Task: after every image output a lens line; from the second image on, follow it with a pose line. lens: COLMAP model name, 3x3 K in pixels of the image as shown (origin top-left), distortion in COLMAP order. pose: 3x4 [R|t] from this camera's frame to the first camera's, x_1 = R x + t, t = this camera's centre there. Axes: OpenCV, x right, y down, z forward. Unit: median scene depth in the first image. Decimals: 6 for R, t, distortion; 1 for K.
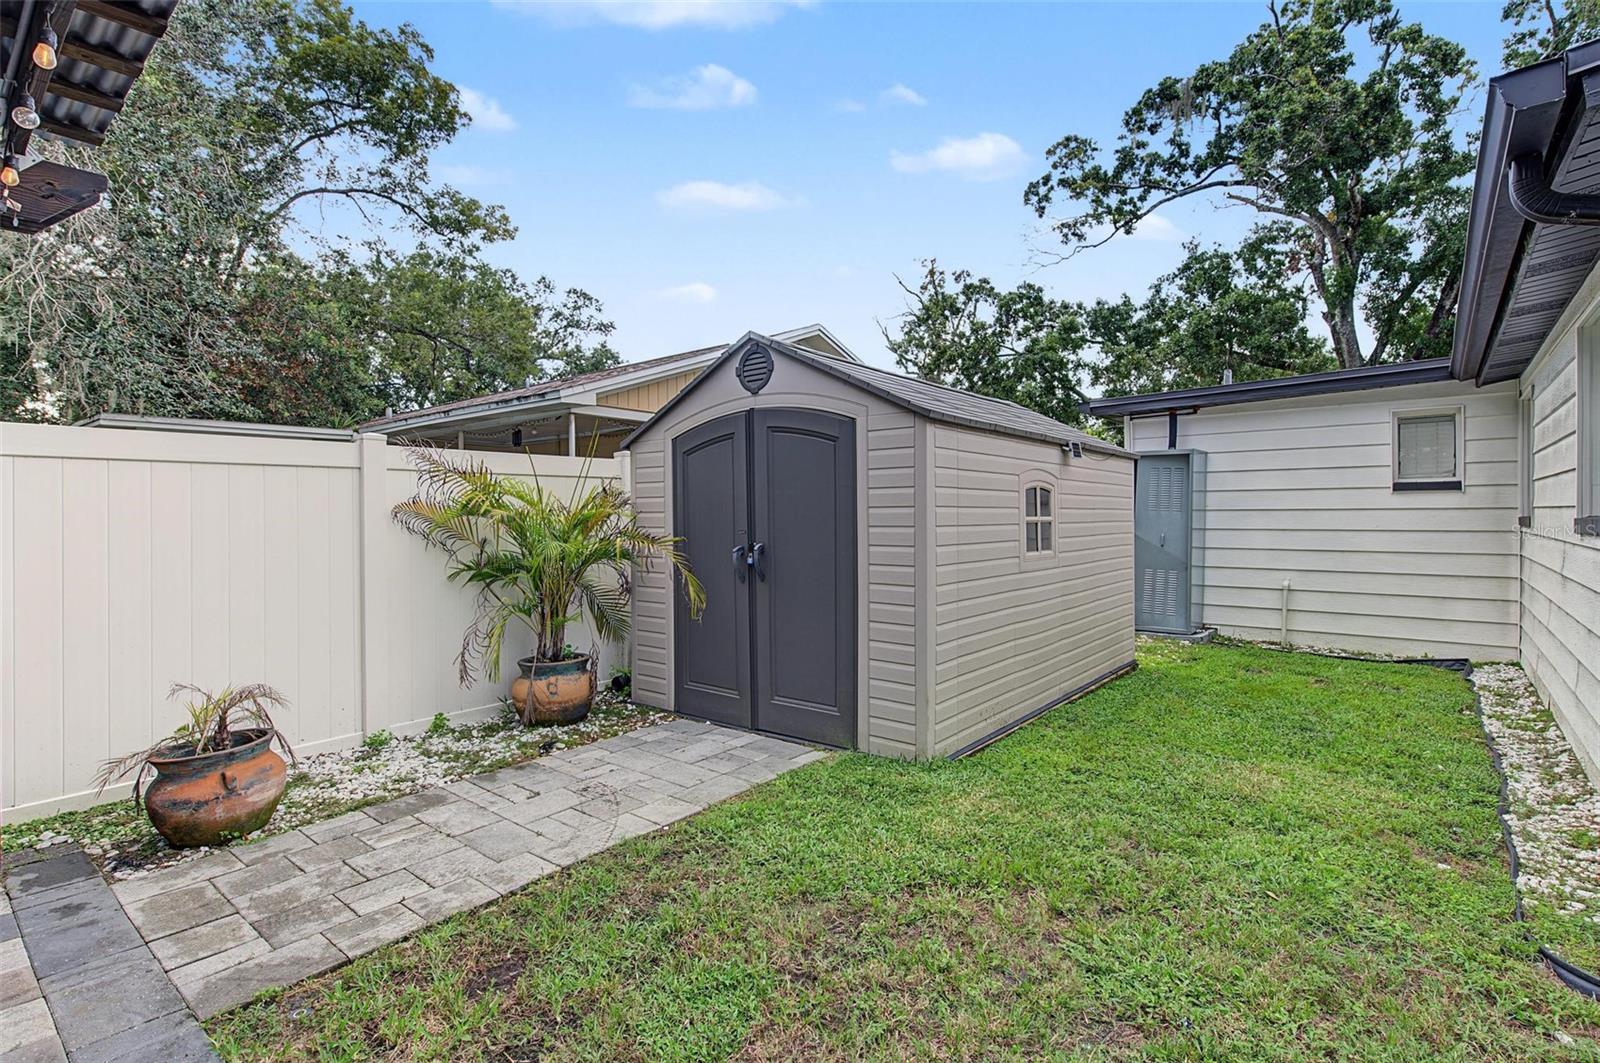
lens RADIAL K [[761.9, 0, 806.5], [0, 761.9, 518.8], [0, 0, 1]] dist [0.000236, -0.000169]
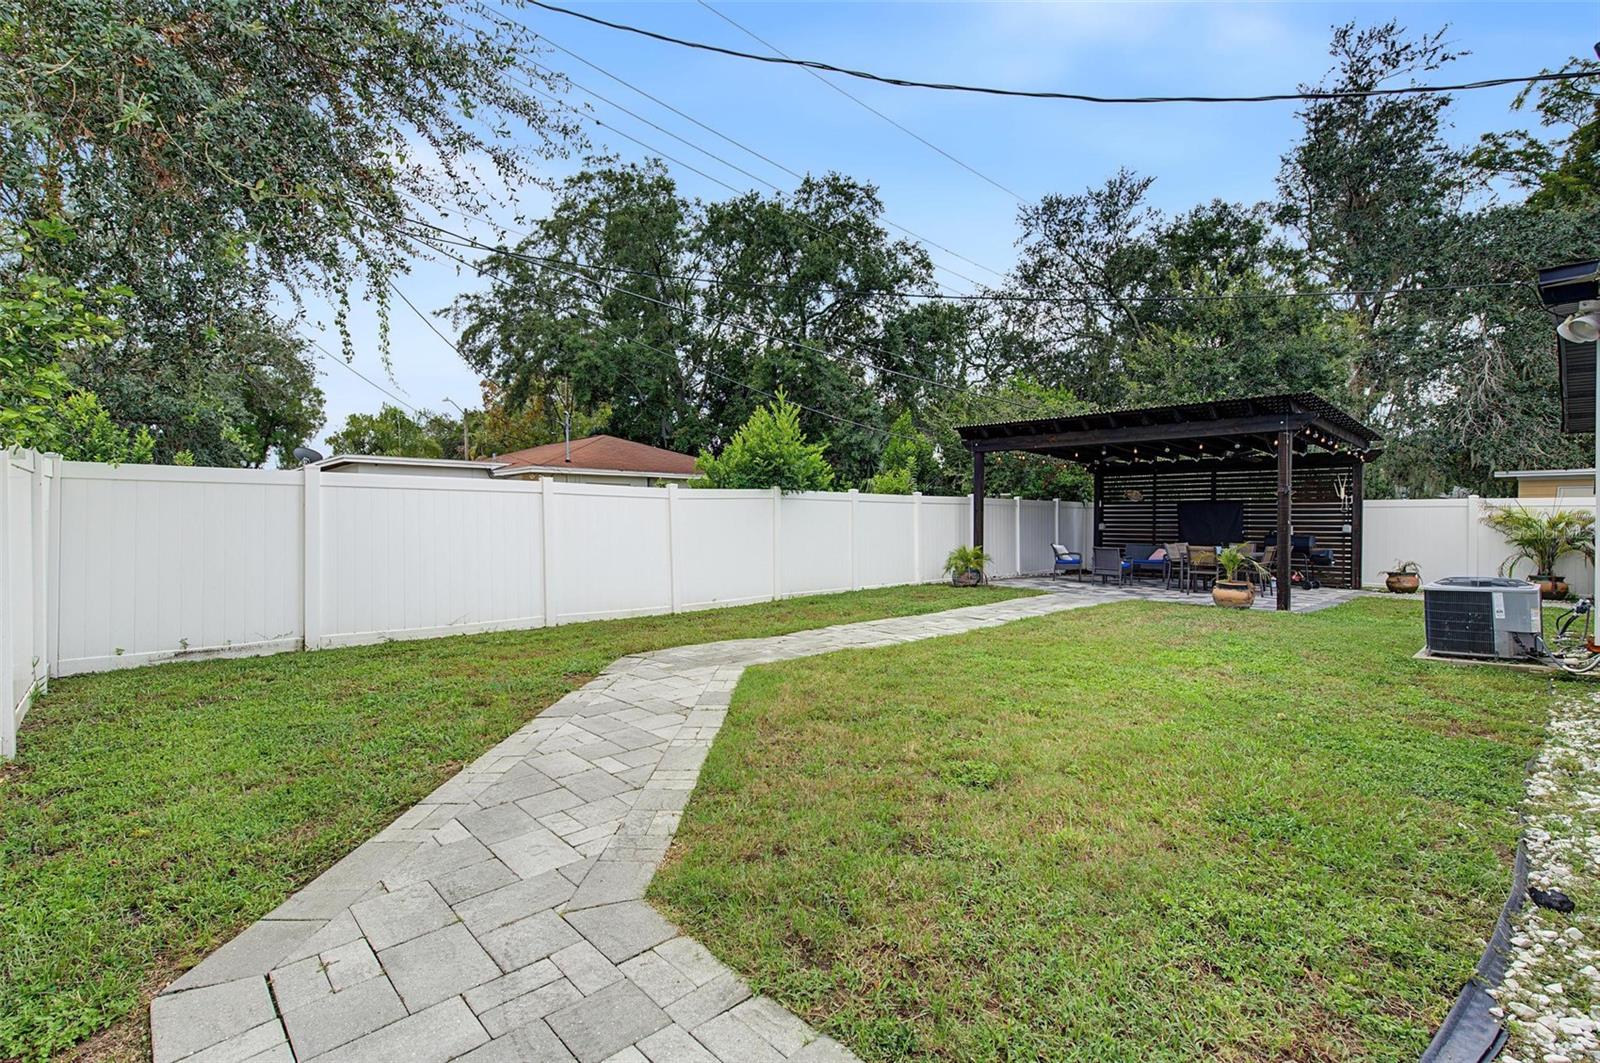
lens RADIAL K [[709.0, 0, 796.6], [0, 709.0, 533.0], [0, 0, 1]] dist [-0.000284, -0.000401]
pose [[-0.128938, 0.028670, -0.991238, 2.026676], [-0.009330, 0.999503, 0.030123, -0.011264], [0.991609, 0.013132, -0.128607, -1.061353]]
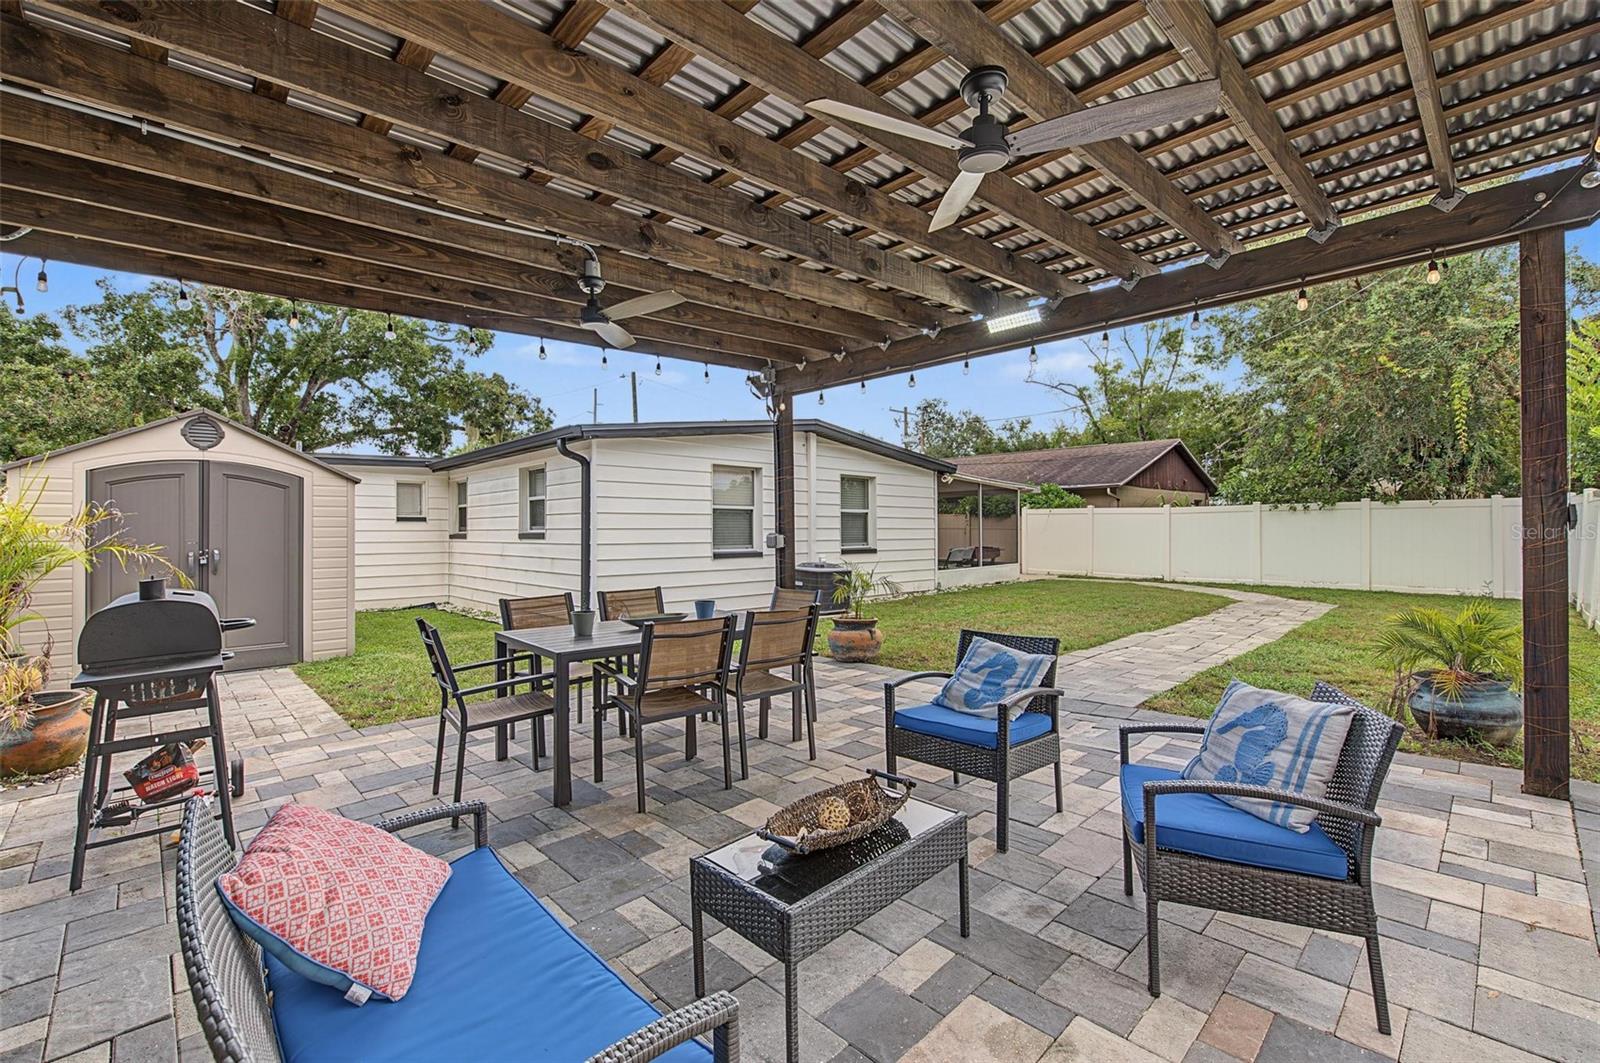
lens RADIAL K [[694.7, 0, 800.0], [0, 694.7, 531.5], [0, 0, 1]] dist [0.000988, -0.004389]
pose [[0.124946, 0.004757, 0.992152, -0.977697], [0.012272, 0.999905, -0.006339, 0.014027], [-0.992088, 0.012967, 0.124875, -0.248614]]
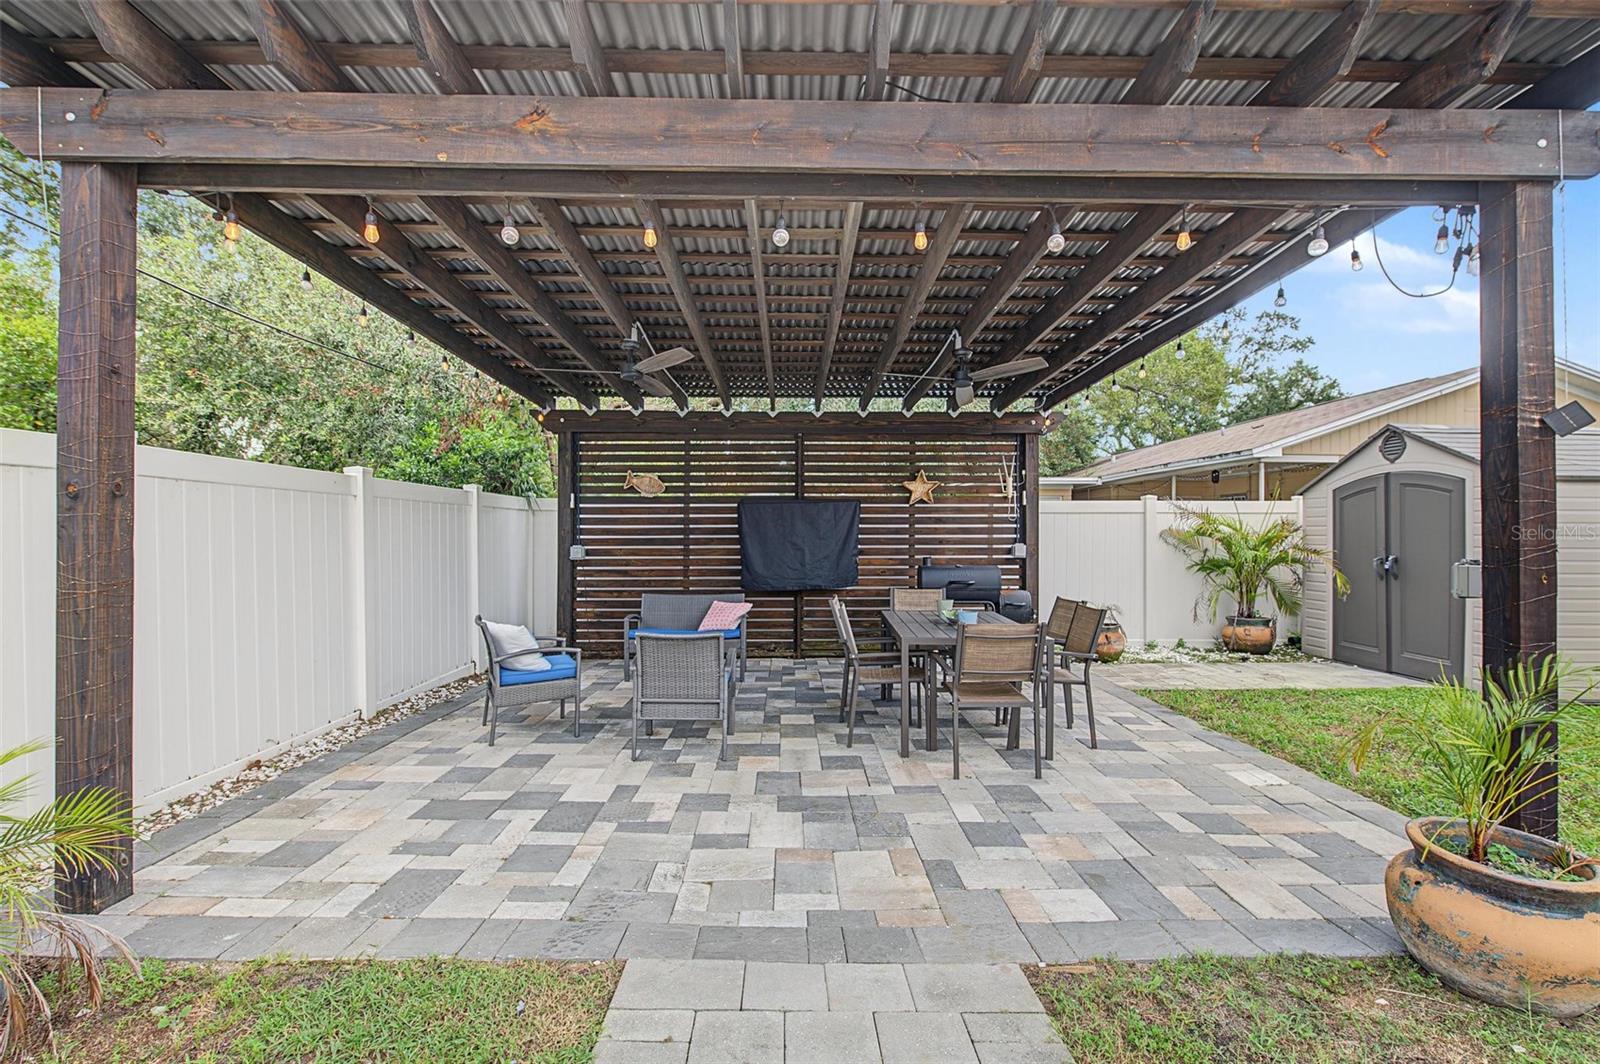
lens RADIAL K [[709.0, 0, 796.6], [0, 709.0, 533.5], [0, 0, 1]] dist [-0.000284, -0.000401]
pose [[0.638120, 0.009962, -0.769873, 0.217911], [-0.011324, 0.999930, 0.003553, -0.004425], [0.769854, 0.006450, 0.638188, -0.707061]]
